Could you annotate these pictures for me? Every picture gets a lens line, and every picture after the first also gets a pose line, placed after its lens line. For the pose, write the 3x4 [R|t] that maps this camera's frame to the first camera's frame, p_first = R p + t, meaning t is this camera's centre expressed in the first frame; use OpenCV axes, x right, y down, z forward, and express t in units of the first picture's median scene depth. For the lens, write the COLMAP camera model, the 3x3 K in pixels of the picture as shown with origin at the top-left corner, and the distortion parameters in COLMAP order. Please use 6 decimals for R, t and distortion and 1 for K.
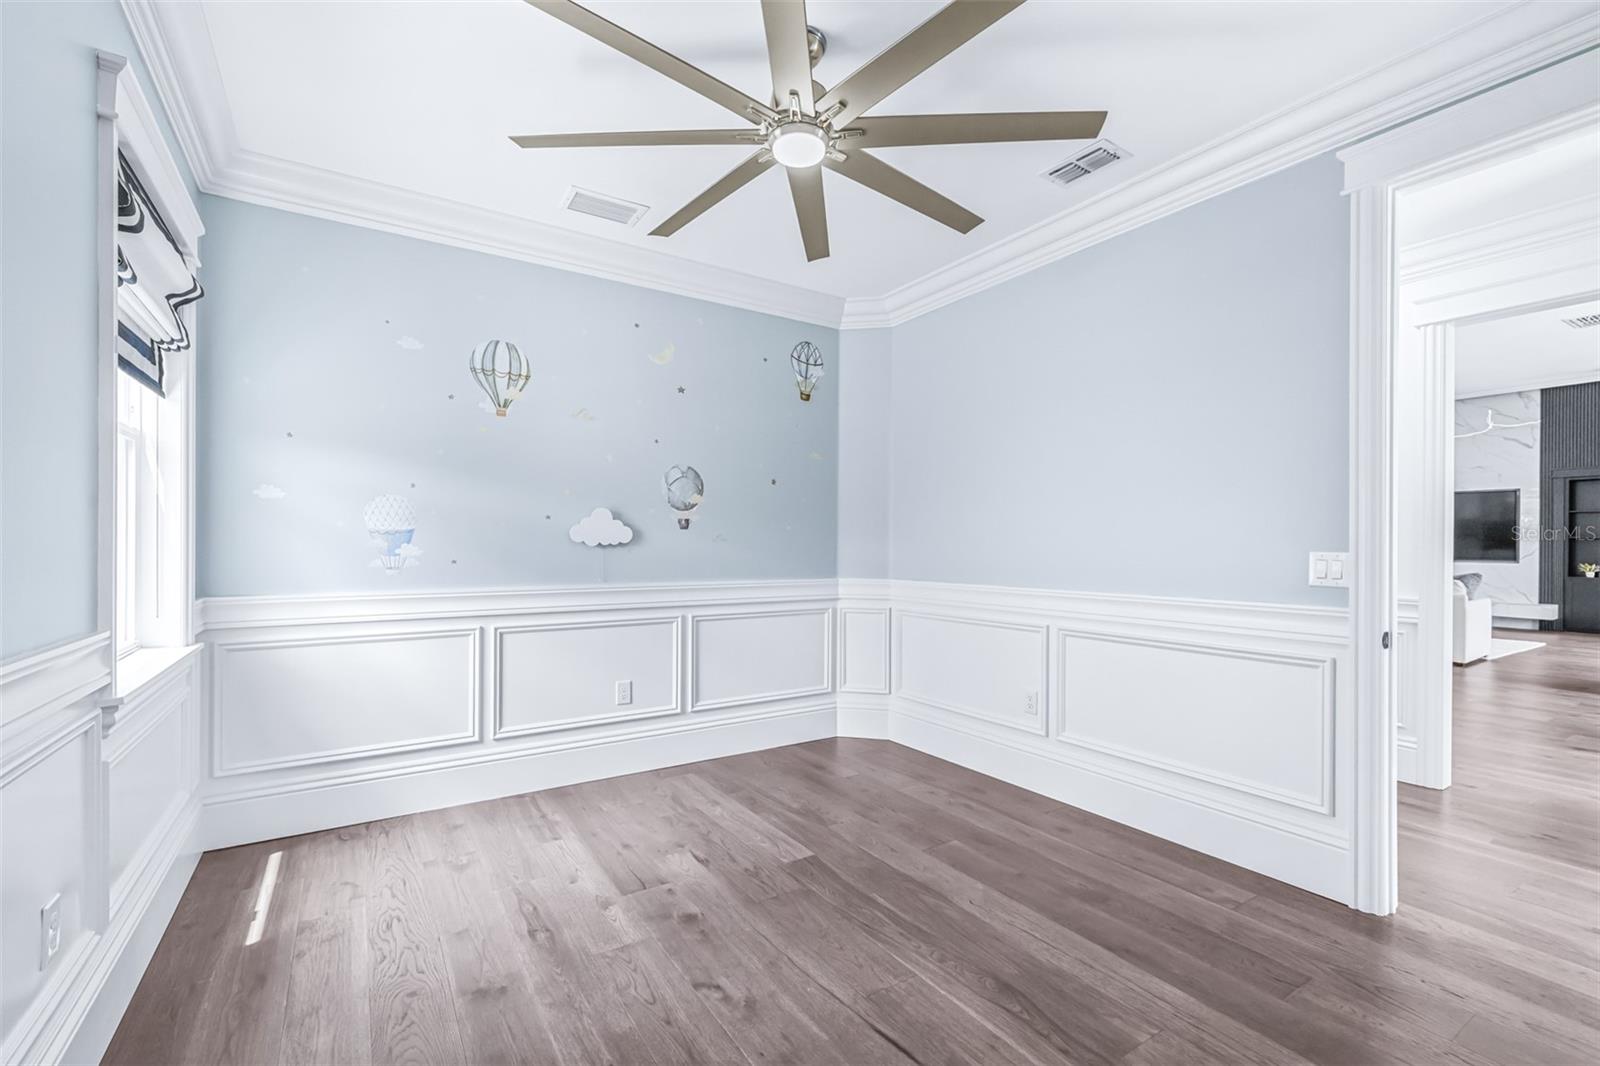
lens RADIAL K [[685.9, 0, 797.4], [0, 685.9, 538.3], [0, 0, 1]] dist [0.001198, 0.000069]
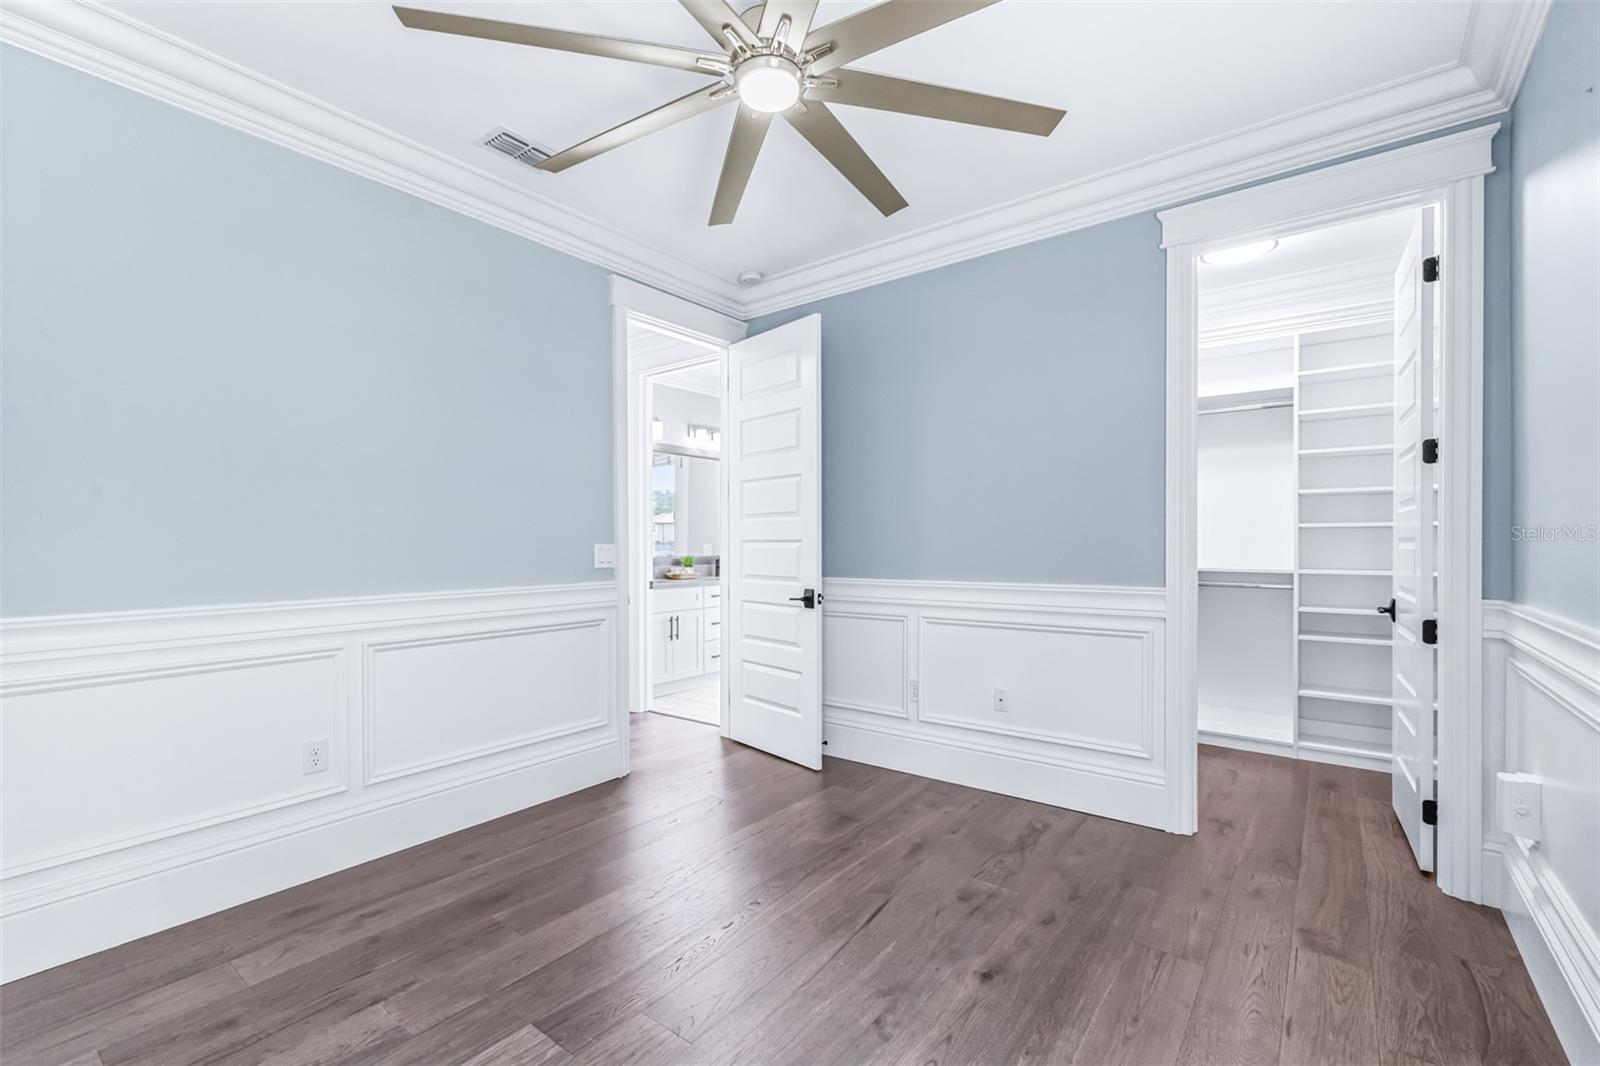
lens RADIAL K [[685.9, 0, 797.4], [0, 685.9, 538.3], [0, 0, 1]] dist [0.001198, 0.000069]
pose [[-0.326132, -0.000407, 0.945324, -0.523241], [-0.009732, 0.999948, -0.002928, 0.005402], [-0.945274, -0.010155, -0.326119, 0.775202]]
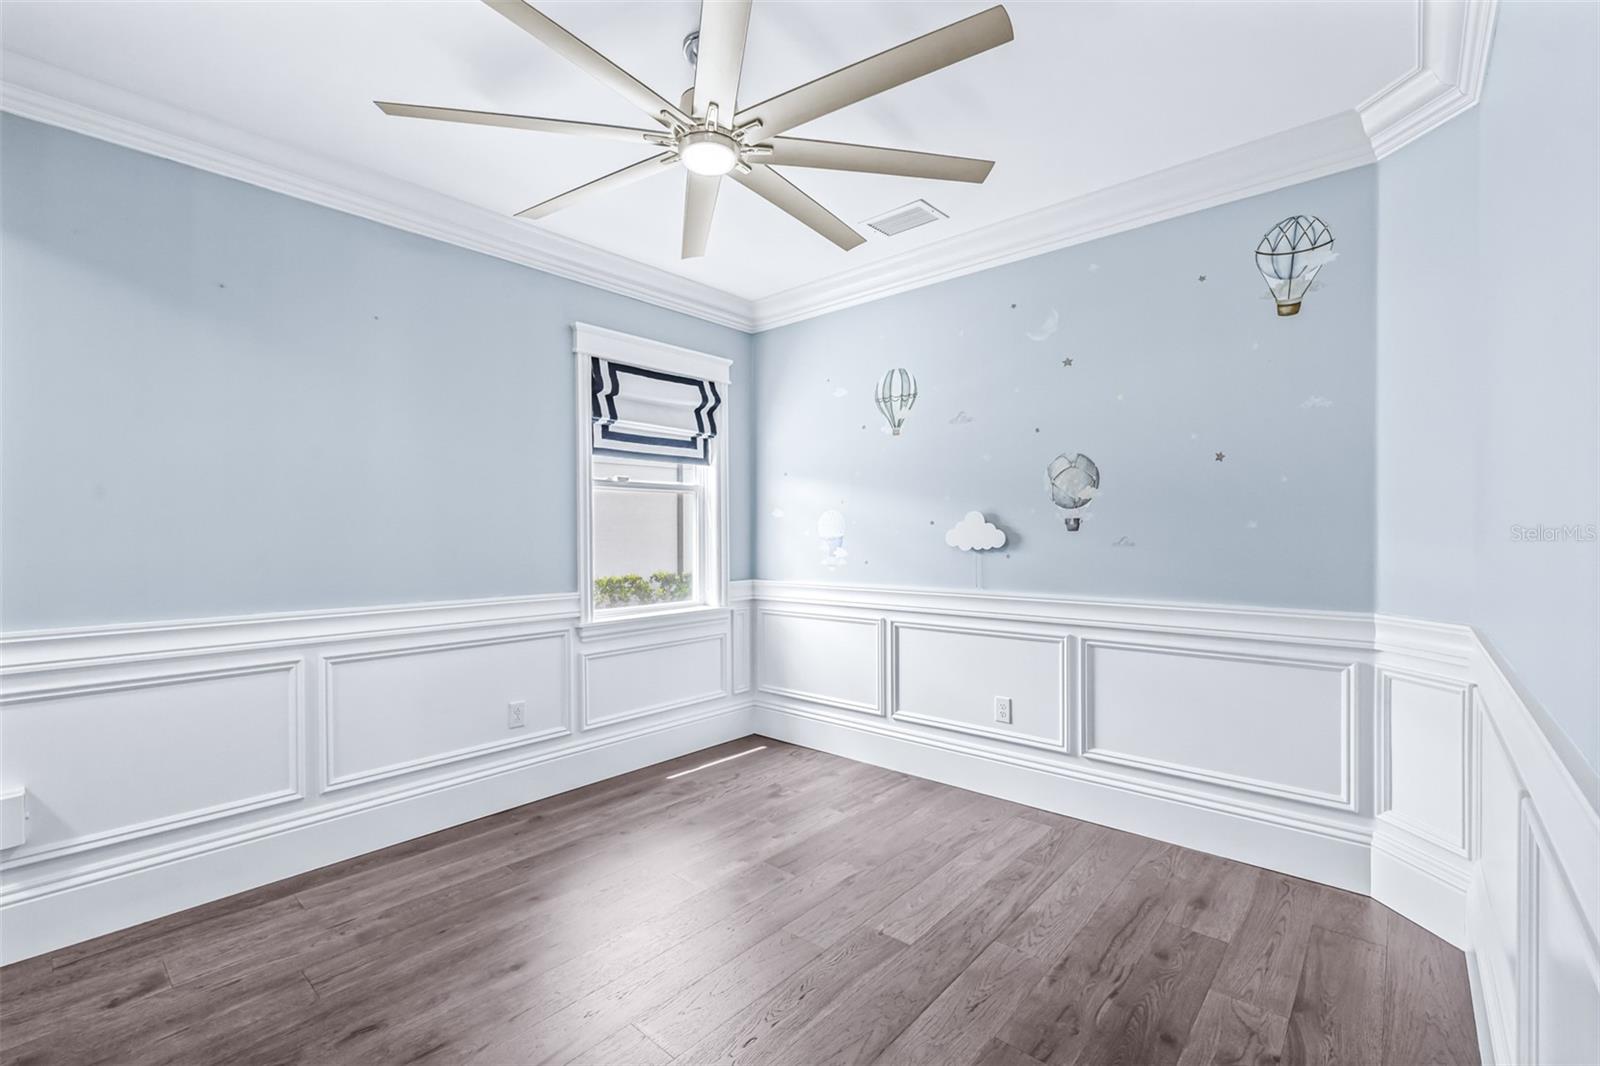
lens RADIAL K [[695.2, 0, 799.3], [0, 695.2, 525.8], [0, 0, 1]] dist [0.004639, 0.000492]
pose [[0.272610, -0.013583, -0.962029, 0.621853], [0.018144, 0.999795, -0.008975, -0.020359], [0.961954, -0.015008, 0.272800, 0.522766]]
